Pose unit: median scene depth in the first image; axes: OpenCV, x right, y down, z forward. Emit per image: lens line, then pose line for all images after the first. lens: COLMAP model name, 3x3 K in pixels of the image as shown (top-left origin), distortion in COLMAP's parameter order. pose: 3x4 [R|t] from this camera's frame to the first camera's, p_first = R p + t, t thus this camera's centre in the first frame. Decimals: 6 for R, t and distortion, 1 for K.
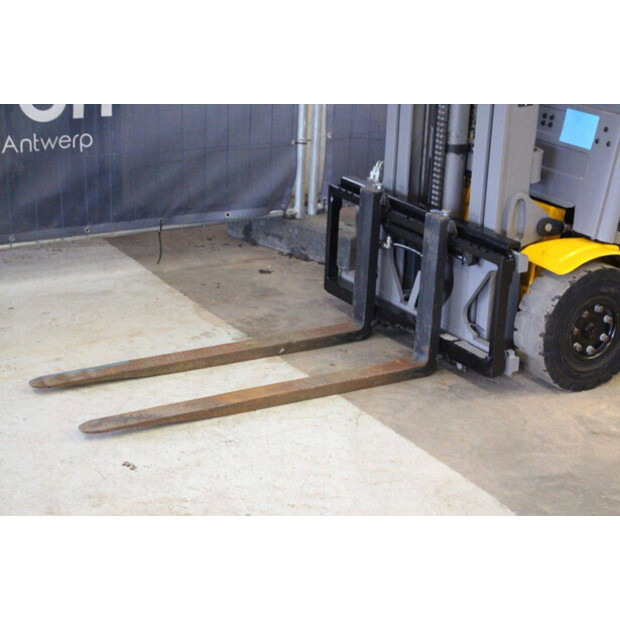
lens RADIAL K [[1232.9, 0, 310.0], [0, 1232.9, 310.0], [0, 0, 1]] dist [0.190755, -0.008477]
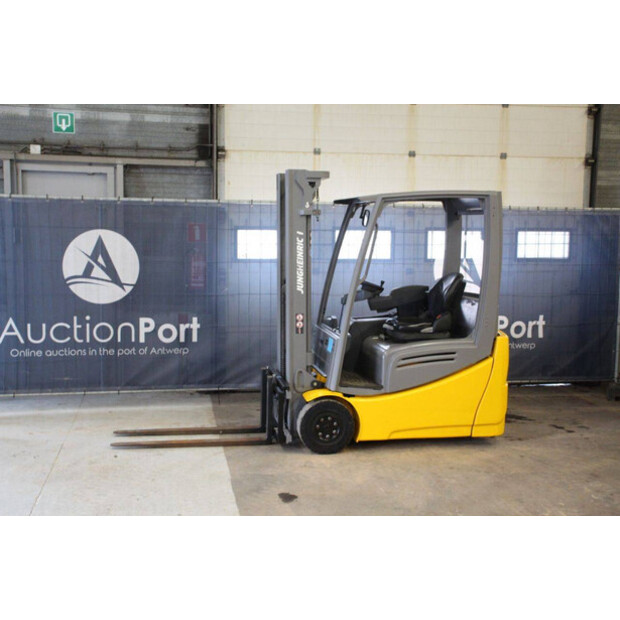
lens RADIAL K [[734.5, 0, 310.0], [0, 734.5, 310.0], [0, 0, 1]] dist [0.126812, -0.010965]
pose [[0.934316, 0.001905, -0.356441, 0.693179], [-0.090340, 0.968601, -0.231626, 0.126748], [0.344808, 0.248613, 0.905151, -0.340439]]
